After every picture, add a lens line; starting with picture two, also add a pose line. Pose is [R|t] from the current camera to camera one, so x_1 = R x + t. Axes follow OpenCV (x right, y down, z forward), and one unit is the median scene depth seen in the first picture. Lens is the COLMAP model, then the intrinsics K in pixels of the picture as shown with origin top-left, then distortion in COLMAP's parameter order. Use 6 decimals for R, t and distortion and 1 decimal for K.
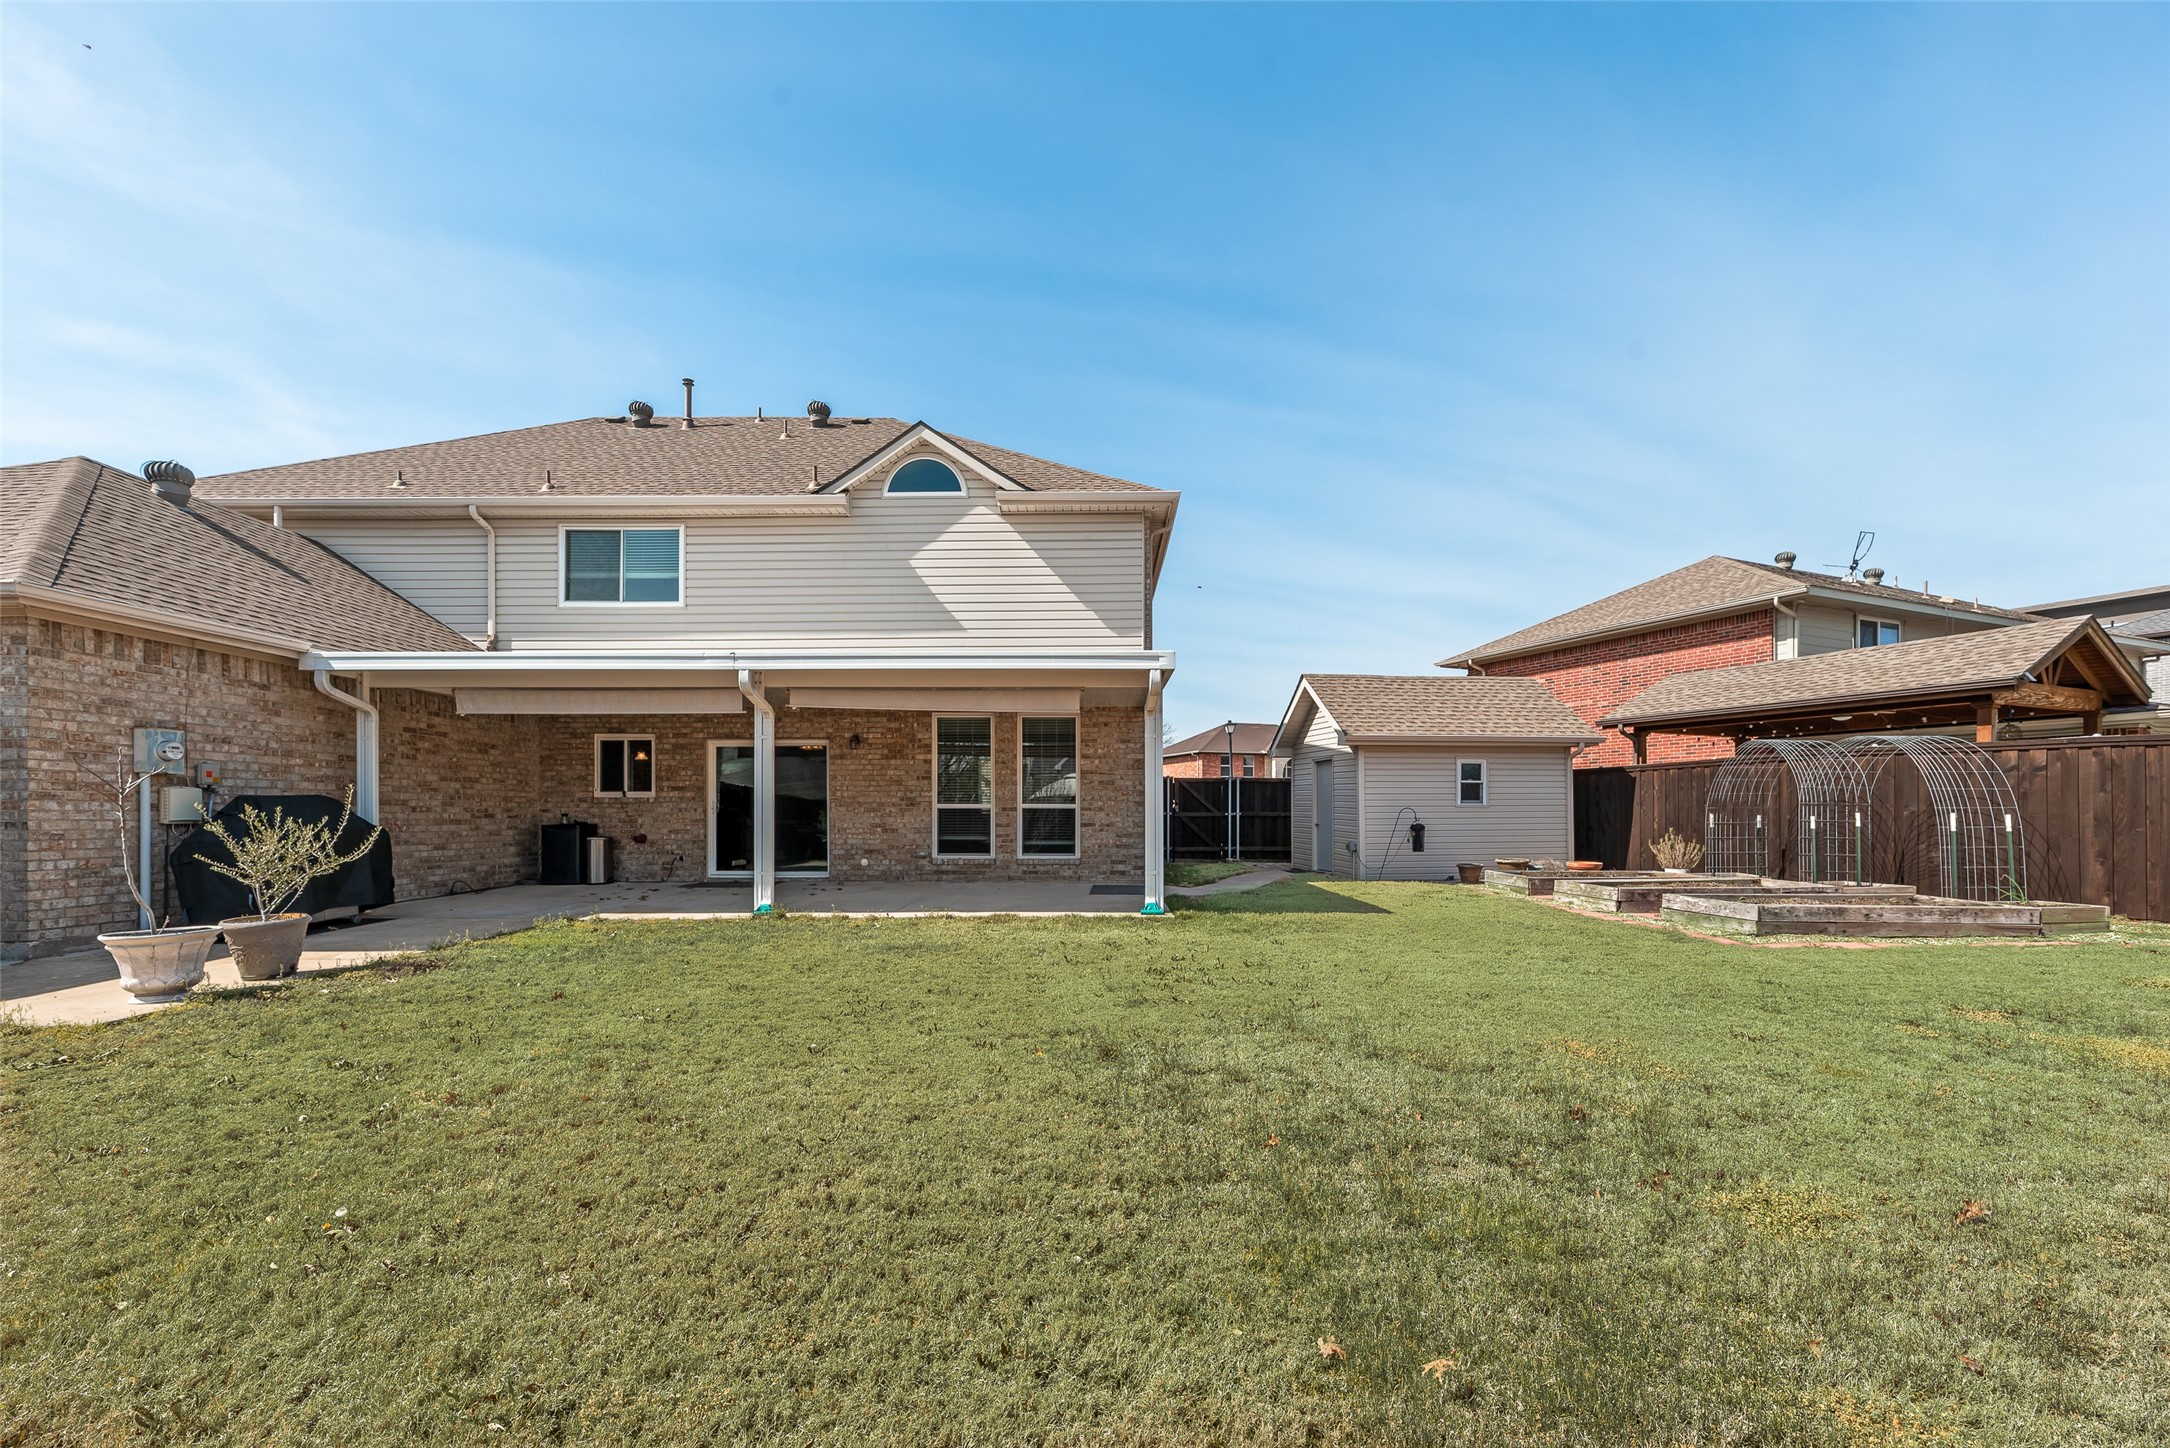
lens RADIAL K [[888.6, 0, 1082.2], [0, 888.6, 792.6], [0, 0, 1]] dist [-0.003127, 0.001185]
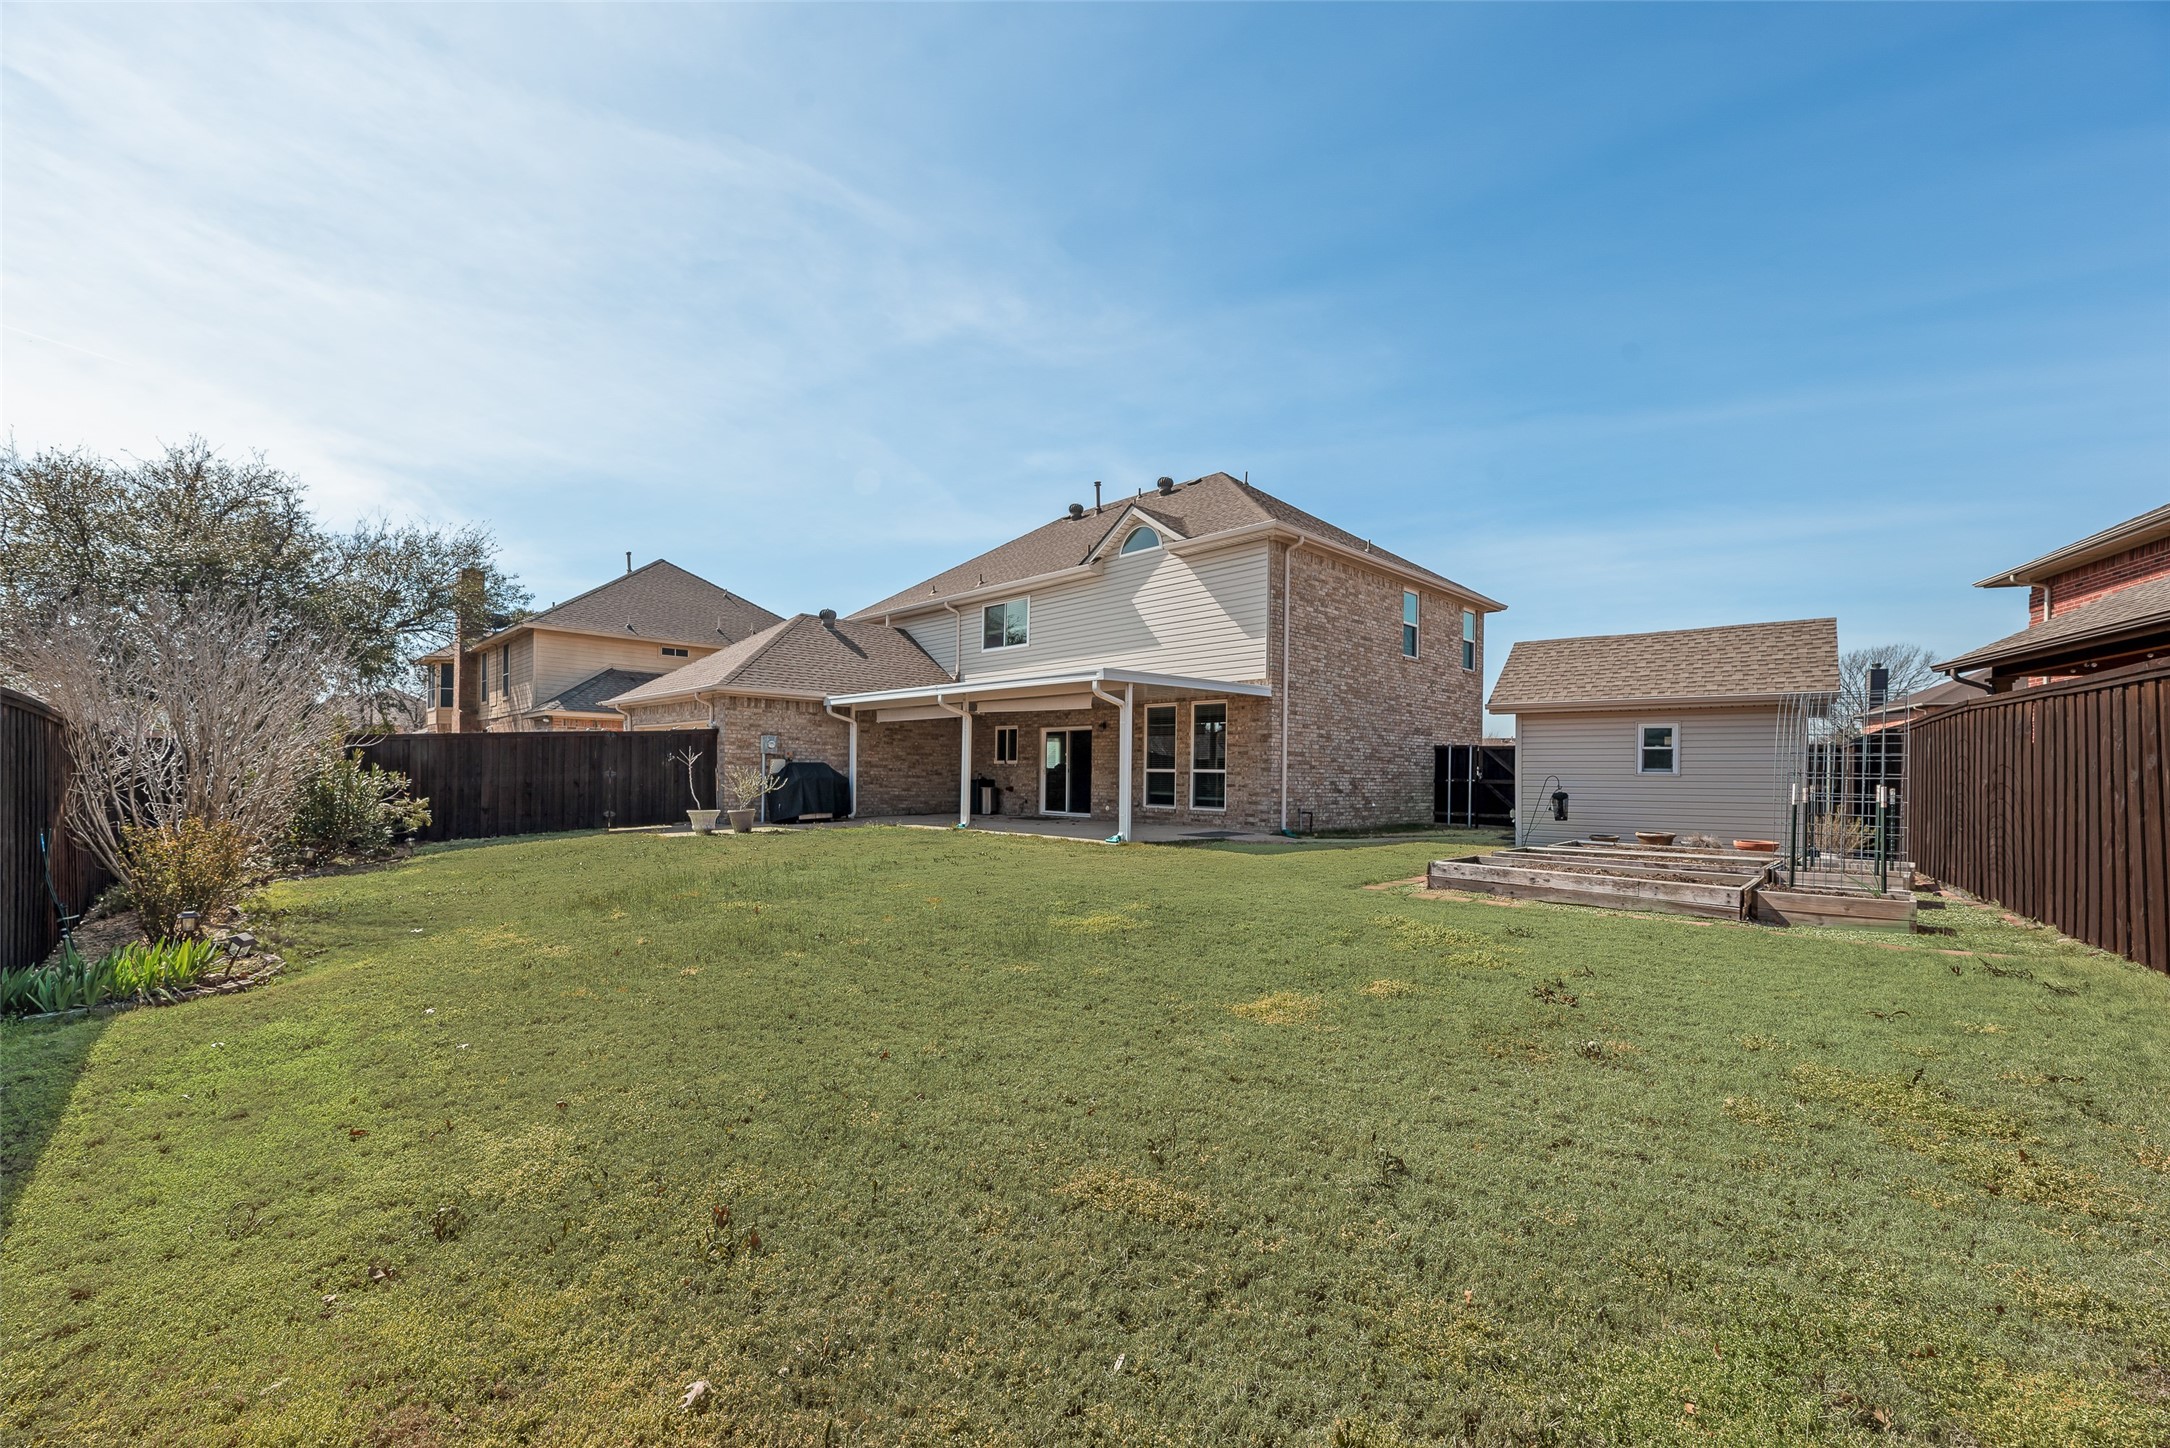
lens RADIAL K [[888.6, 0, 1094.9], [0, 888.6, 744.4], [0, 0, 1]] dist [-0.003127, 0.001185]
pose [[0.705622, -0.014329, -0.708444, 0.783549], [0.001357, 0.999821, -0.018870, 0.000295], [0.708587, 0.012354, 0.705515, -0.056280]]
